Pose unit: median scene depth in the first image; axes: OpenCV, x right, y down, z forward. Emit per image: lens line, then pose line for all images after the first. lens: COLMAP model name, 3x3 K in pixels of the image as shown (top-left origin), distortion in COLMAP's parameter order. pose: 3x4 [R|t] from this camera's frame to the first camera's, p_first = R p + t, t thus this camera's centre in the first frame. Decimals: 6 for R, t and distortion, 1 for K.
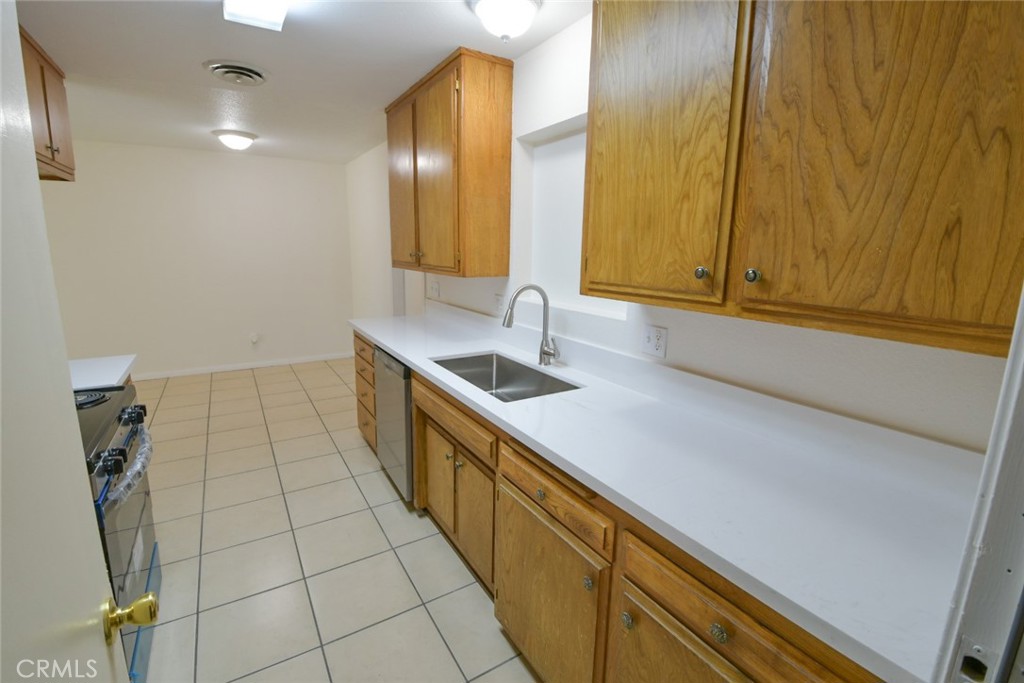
lens RADIAL K [[447.6, 0, 505.6], [0, 447.6, 331.6], [0, 0, 1]] dist [0.008486, -0.017099]
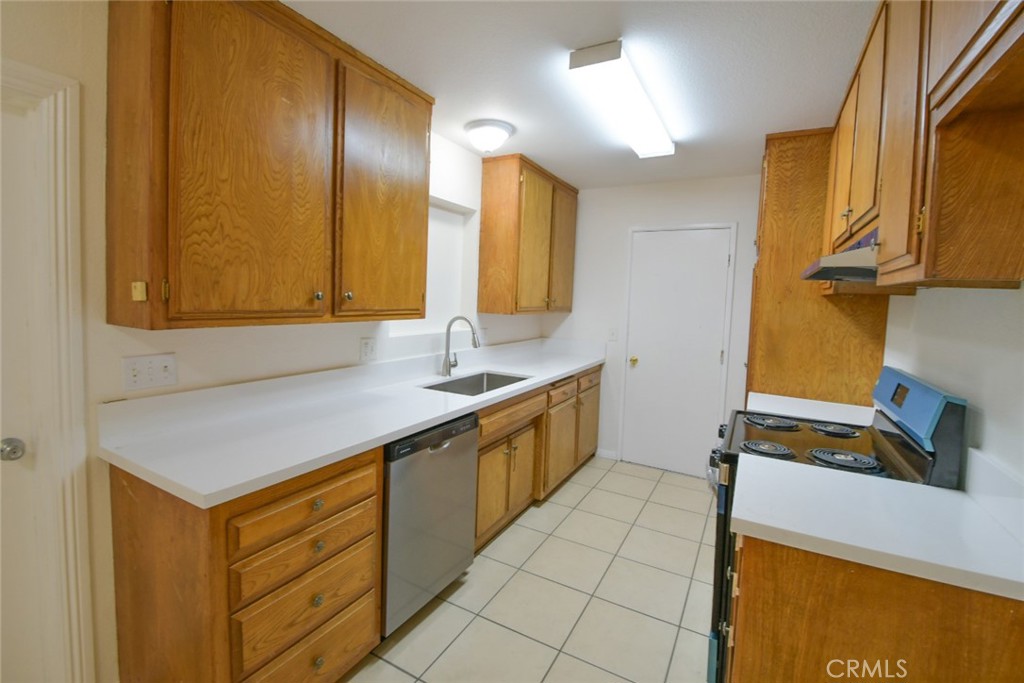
lens RADIAL K [[447.6, 0, 512.7], [0, 447.6, 323.2], [0, 0, 1]] dist [0.008486, -0.017099]
pose [[-0.482380, -0.085544, 0.871775, -1.007044], [0.120155, 0.979351, 0.162586, -0.239811], [-0.867682, 0.183176, -0.462140, 1.248270]]
